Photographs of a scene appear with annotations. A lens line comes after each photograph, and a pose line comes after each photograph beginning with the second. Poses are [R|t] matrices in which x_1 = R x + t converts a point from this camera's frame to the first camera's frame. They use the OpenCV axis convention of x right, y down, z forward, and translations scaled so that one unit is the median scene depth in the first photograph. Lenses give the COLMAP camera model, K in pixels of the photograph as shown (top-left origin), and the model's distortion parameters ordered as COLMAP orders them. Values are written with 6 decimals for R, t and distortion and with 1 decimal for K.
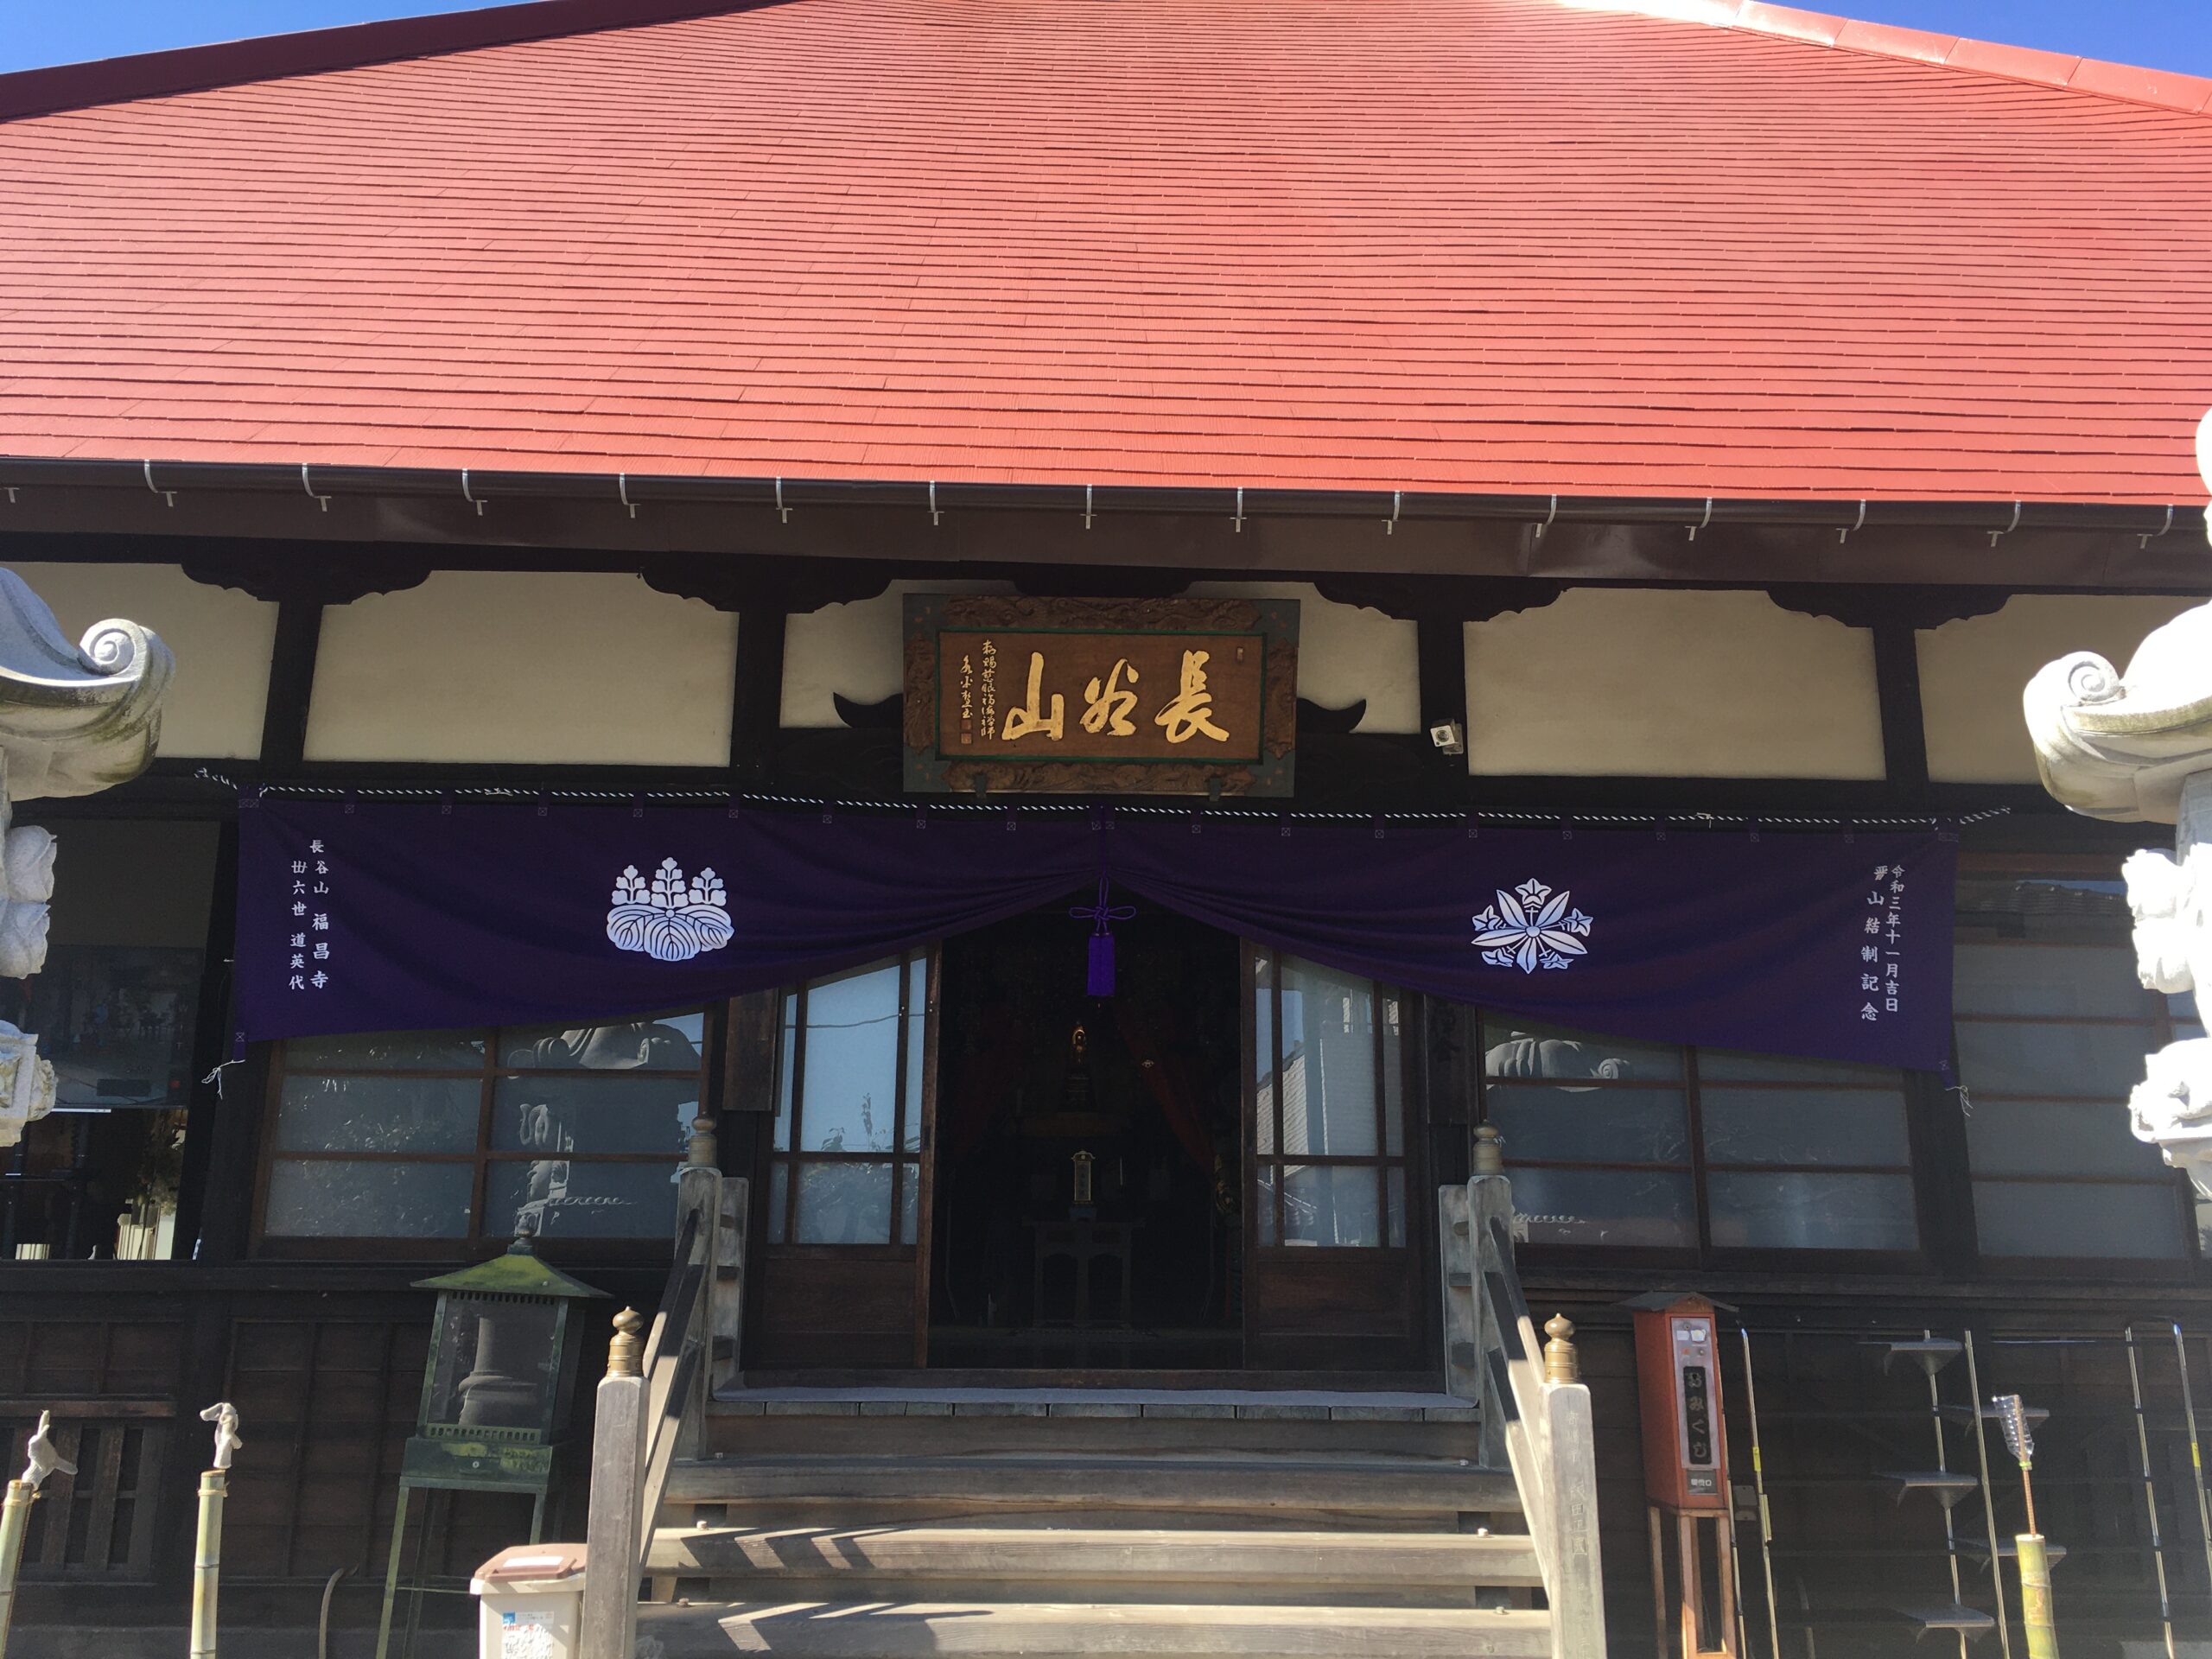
lens RADIAL K [[1899.8, 0, 1106.0], [0, 1899.8, 829.5], [0, 0, 1]] dist [0.008779, -0.006627]
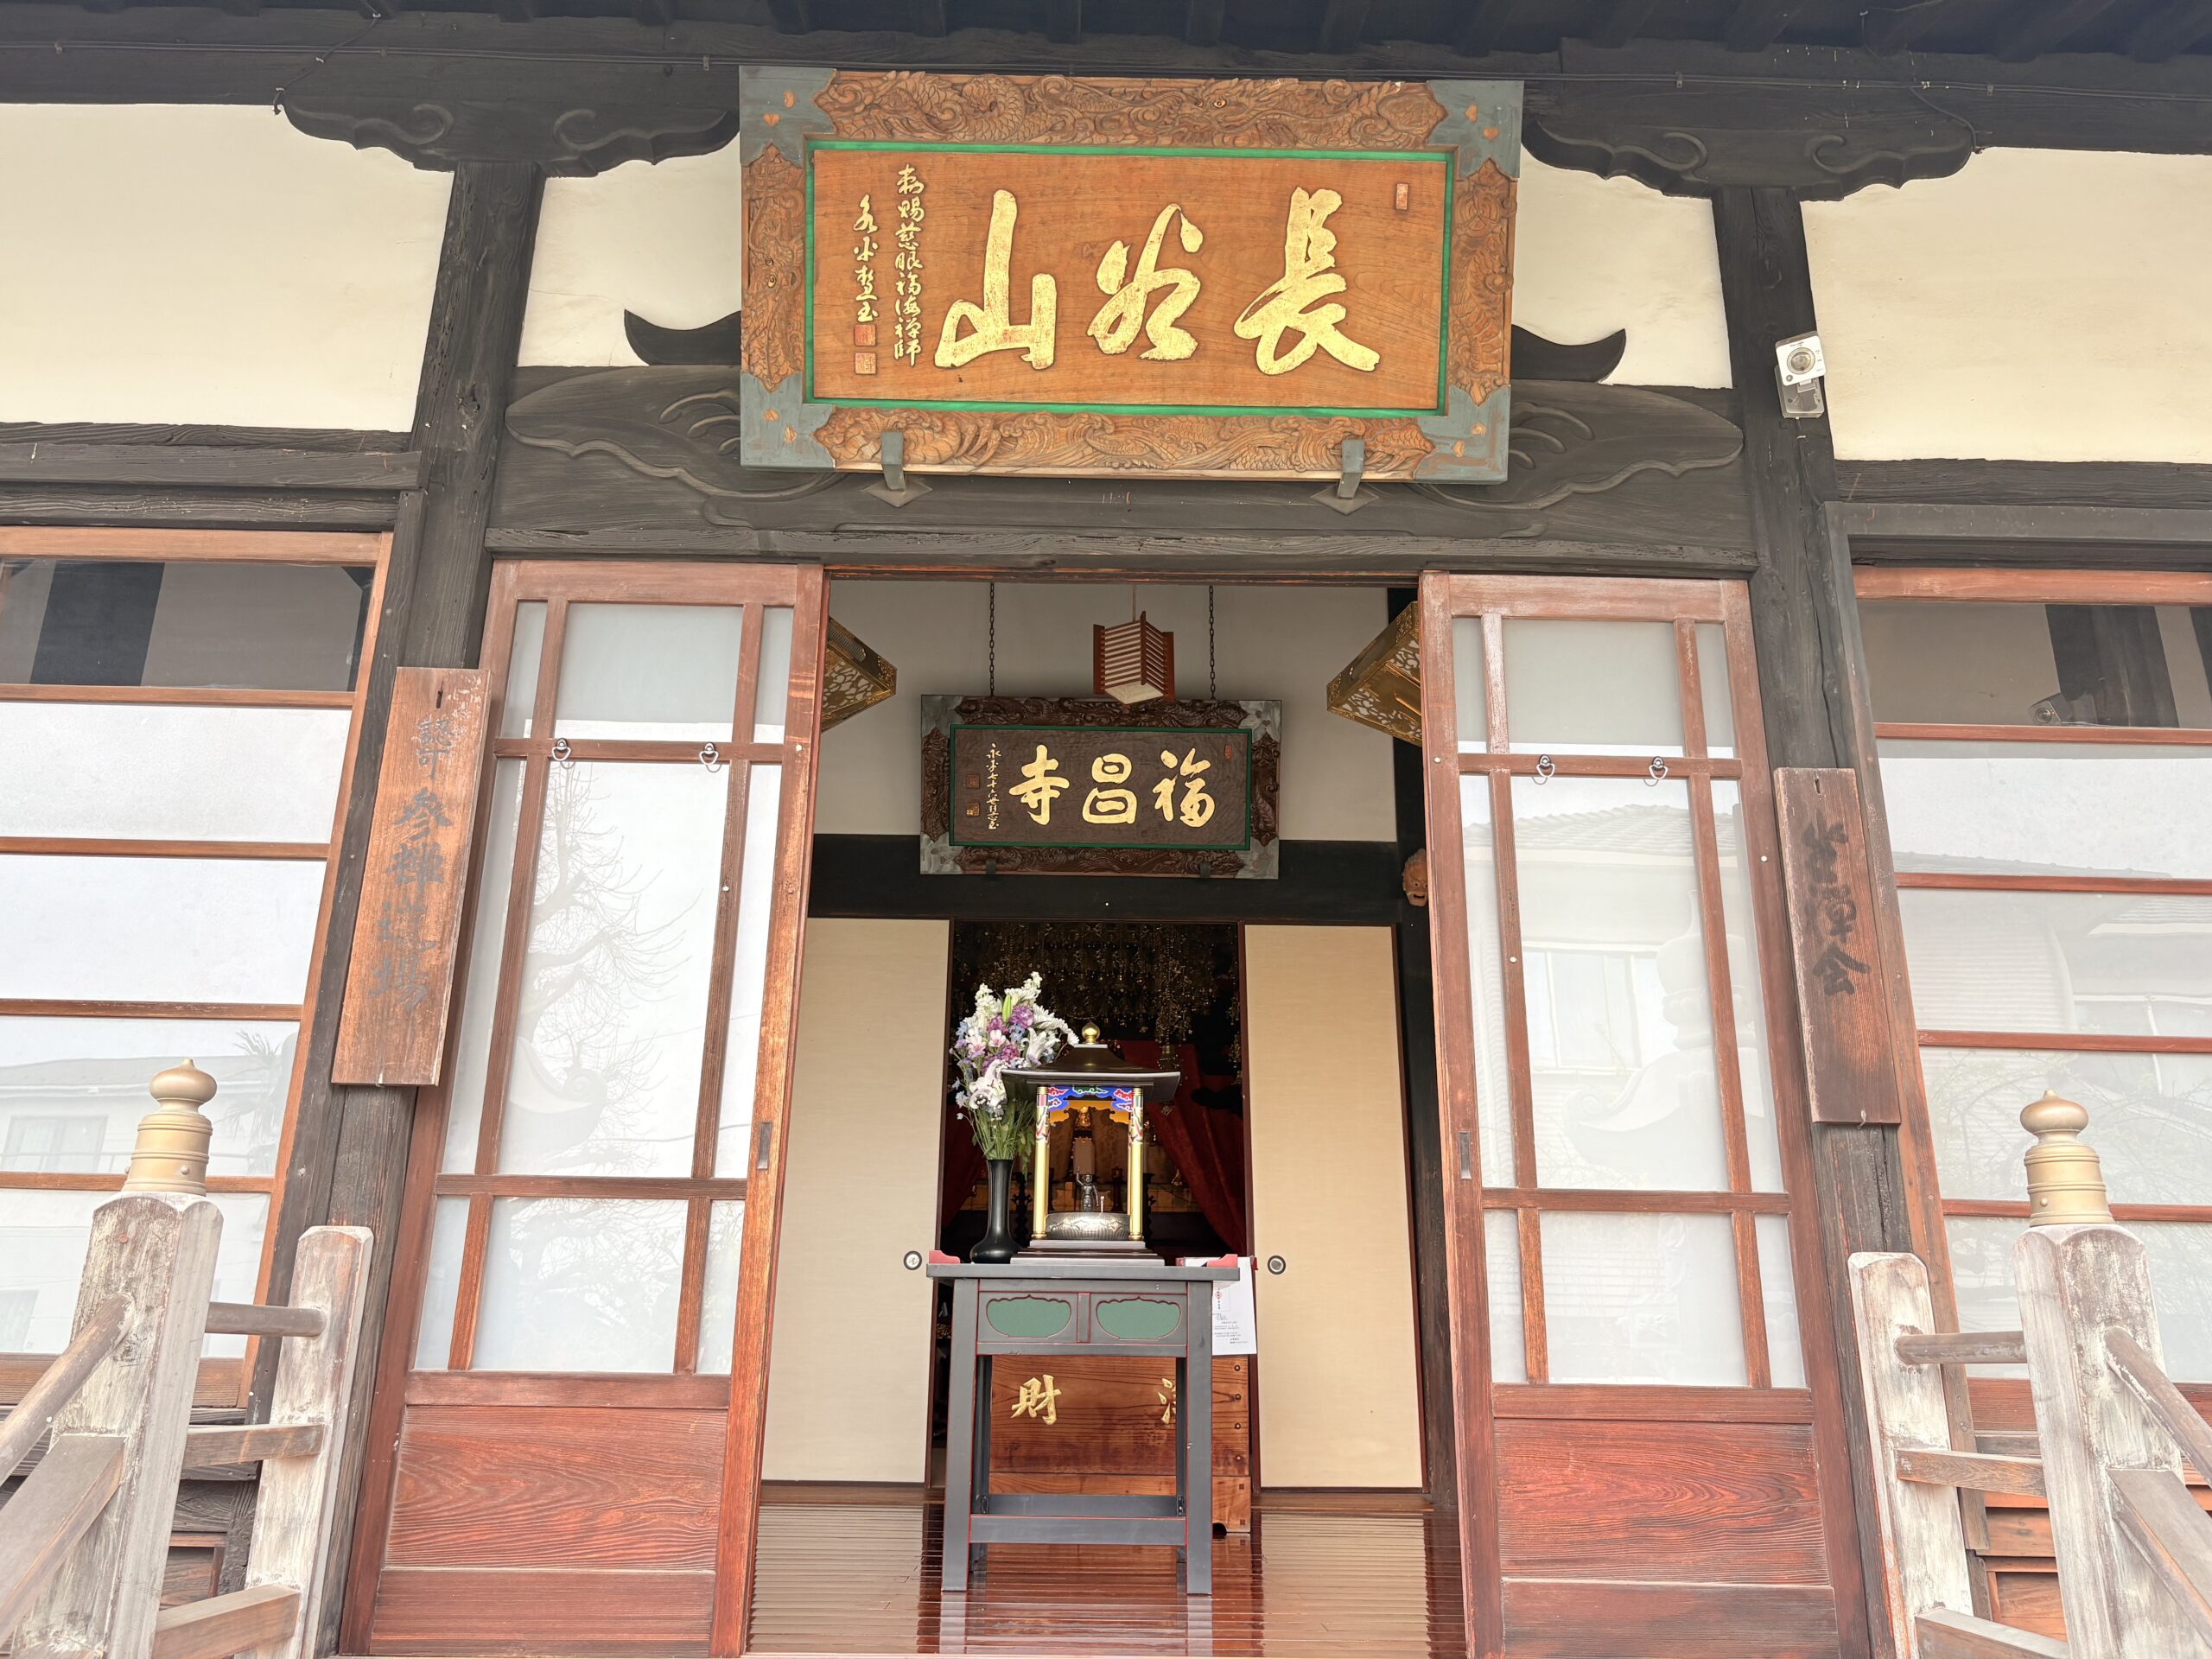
lens RADIAL K [[1680.4, 0, 1106.0], [0, 1680.4, 829.5], [0, 0, 1]] dist [-0.000599, 0.000309]
pose [[0.999942, 0.001151, -0.010694, -0.003777], [-0.002020, 0.996664, -0.081586, 0.114389], [0.010564, 0.081603, 0.996609, 0.562593]]
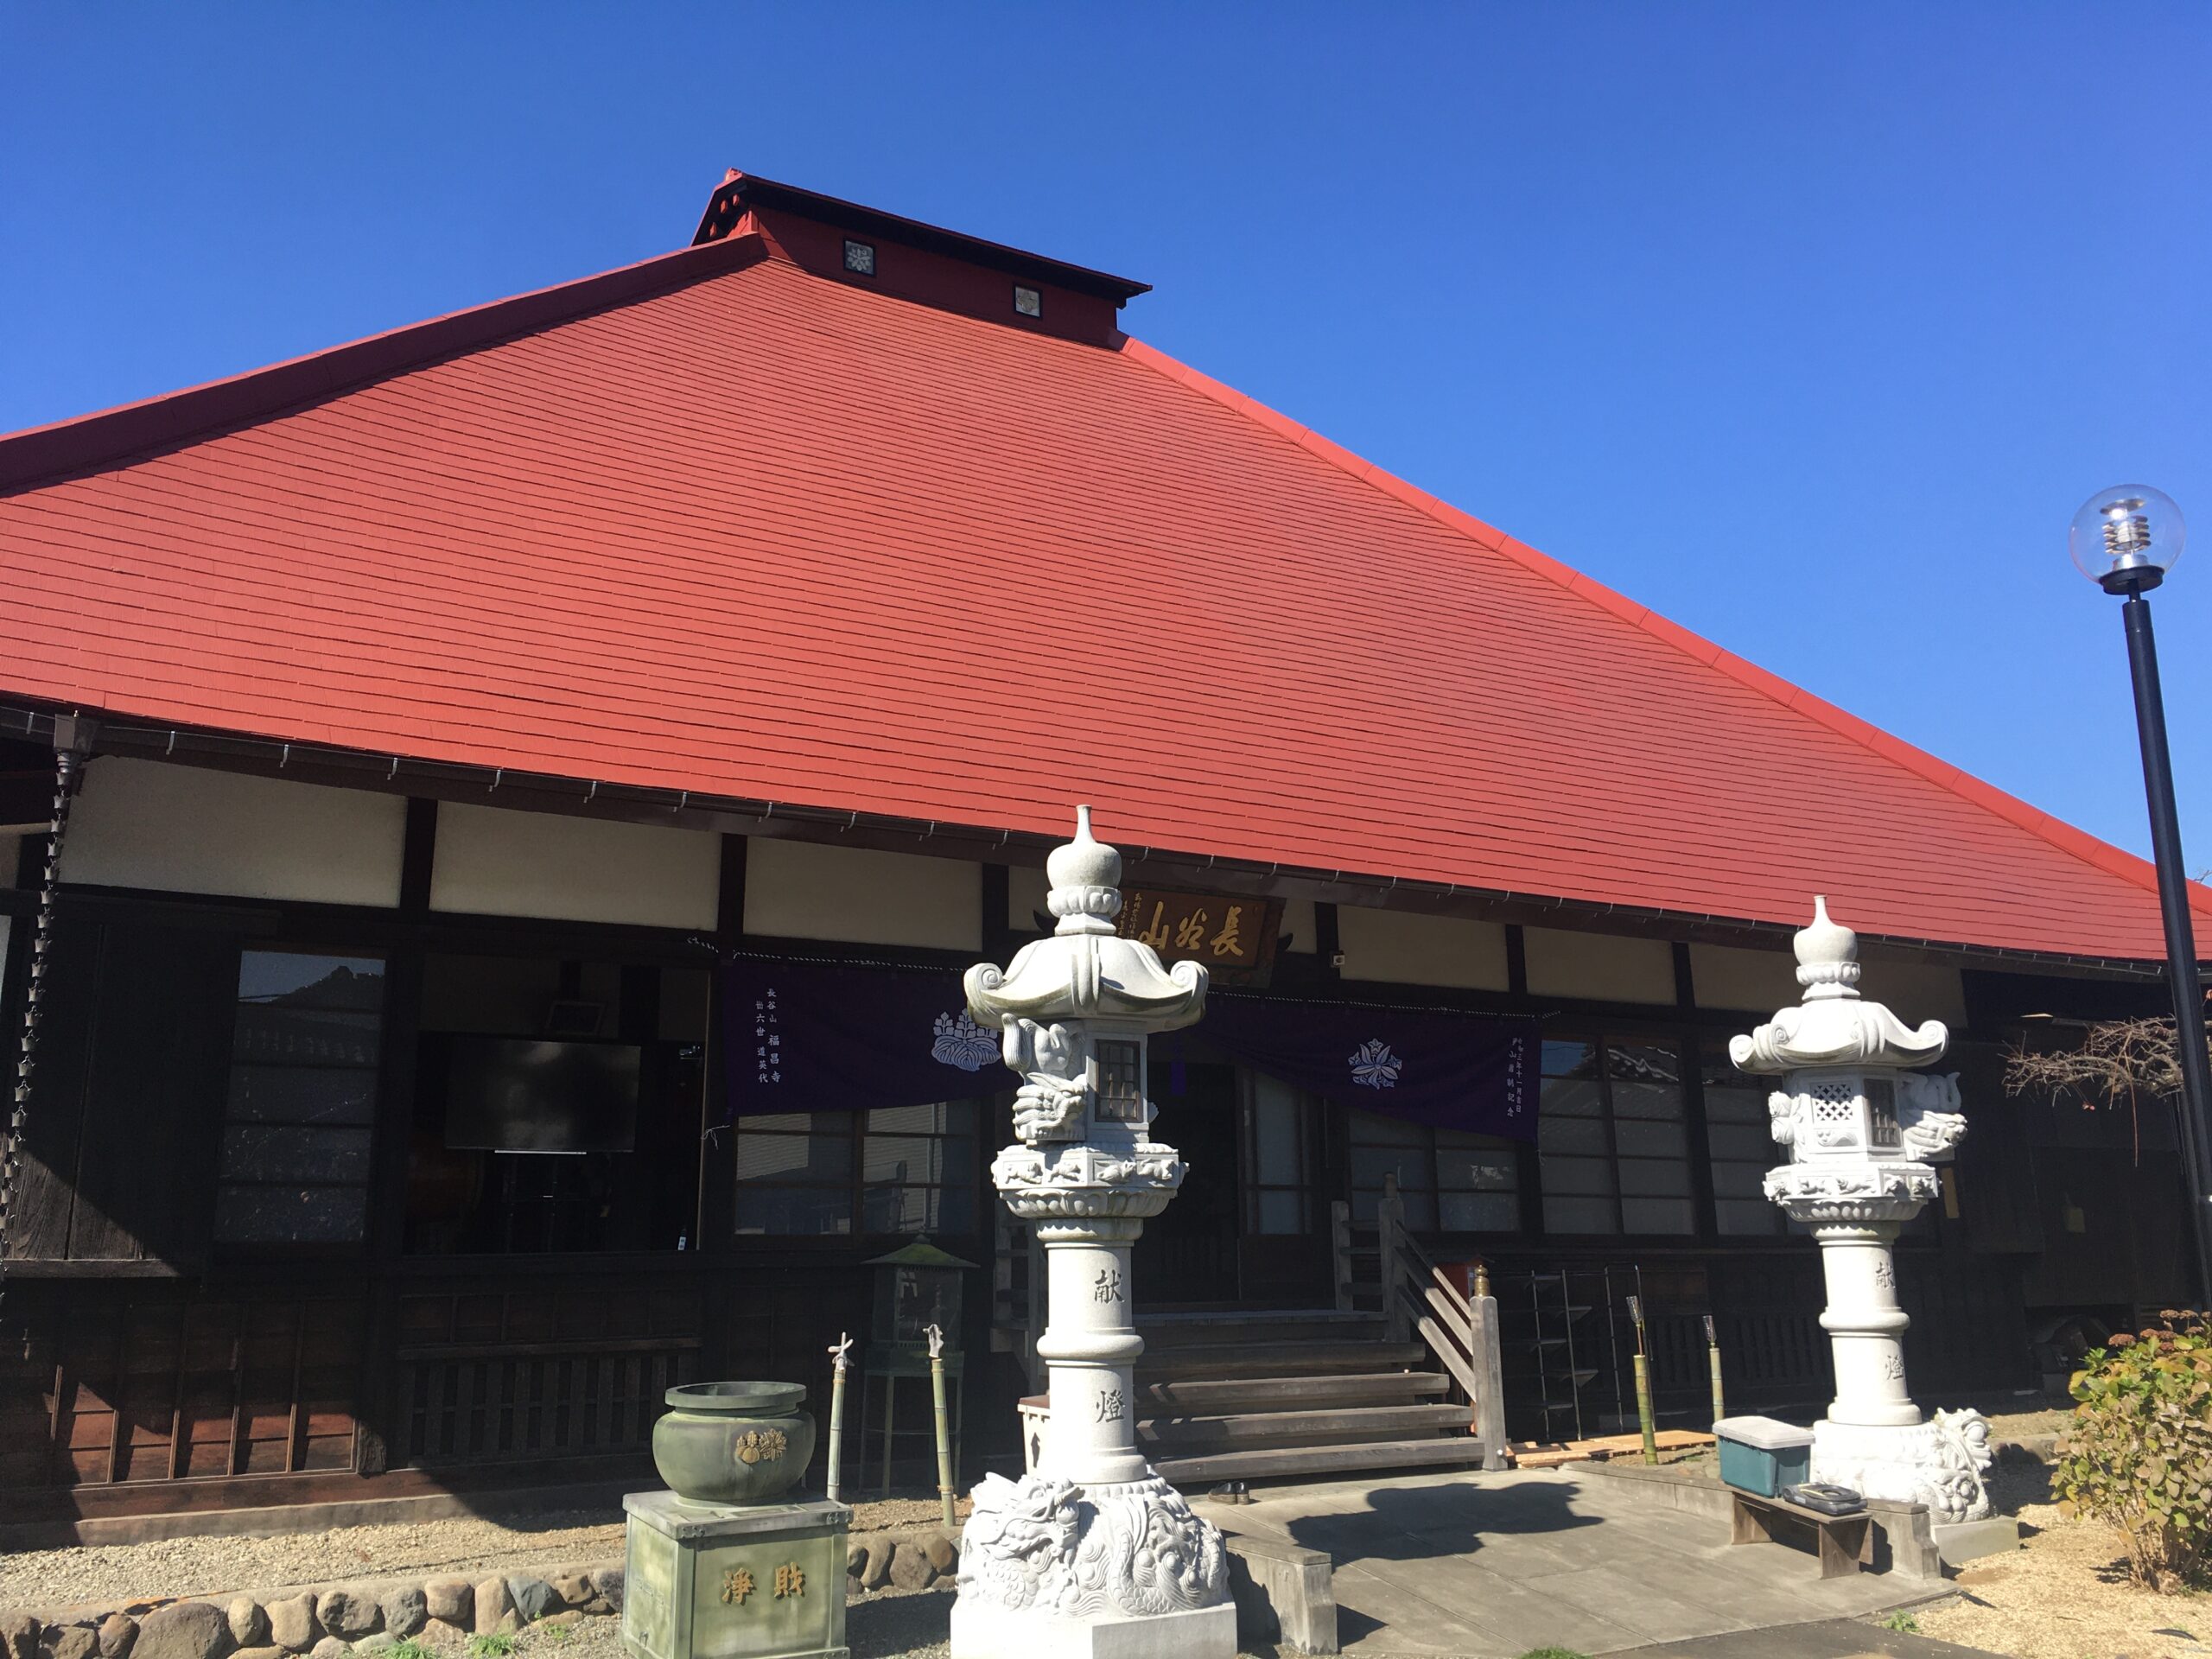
lens RADIAL K [[1899.8, 0, 1106.0], [0, 1899.8, 829.5], [0, 0, 1]] dist [0.008779, -0.006627]
pose [[0.876700, 0.088029, 0.472915, -0.924358], [-0.097788, 0.995199, -0.003968, -0.147696], [-0.470994, -0.042767, 0.881099, -0.535799]]
